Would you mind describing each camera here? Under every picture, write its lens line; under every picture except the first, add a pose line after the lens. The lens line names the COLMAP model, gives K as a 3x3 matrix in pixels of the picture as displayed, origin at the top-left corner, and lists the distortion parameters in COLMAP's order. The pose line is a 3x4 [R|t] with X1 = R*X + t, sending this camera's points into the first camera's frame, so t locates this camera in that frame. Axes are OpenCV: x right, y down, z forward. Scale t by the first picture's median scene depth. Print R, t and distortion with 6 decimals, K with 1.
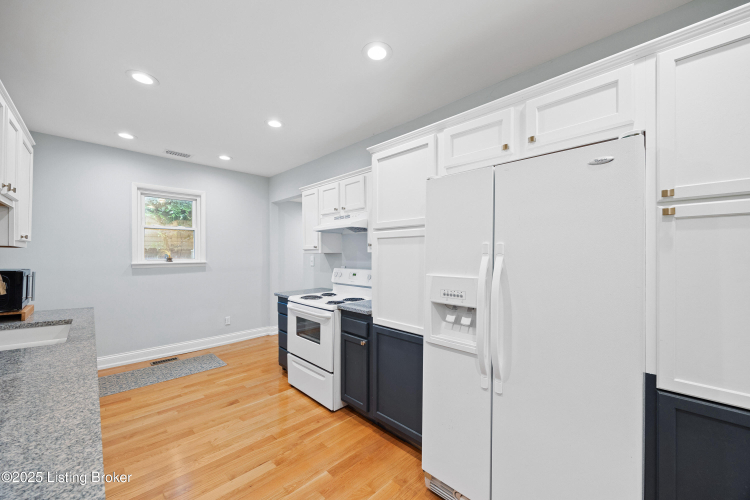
lens RADIAL K [[293.8, 0, 373.6], [0, 293.8, 246.4], [0, 0, 1]] dist [-0.000222, 0.000076]
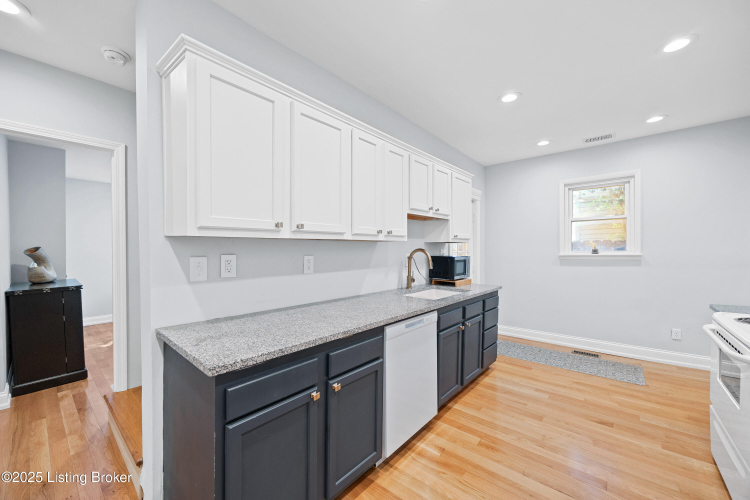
lens RADIAL K [[293.8, 0, 373.6], [0, 293.8, 246.4], [0, 0, 1]] dist [-0.000222, 0.000076]
pose [[0.069010, -0.016494, -0.997480, 0.258073], [0.035935, 0.999256, -0.014037, 0.019041], [0.996969, -0.034876, 0.069552, 0.257869]]
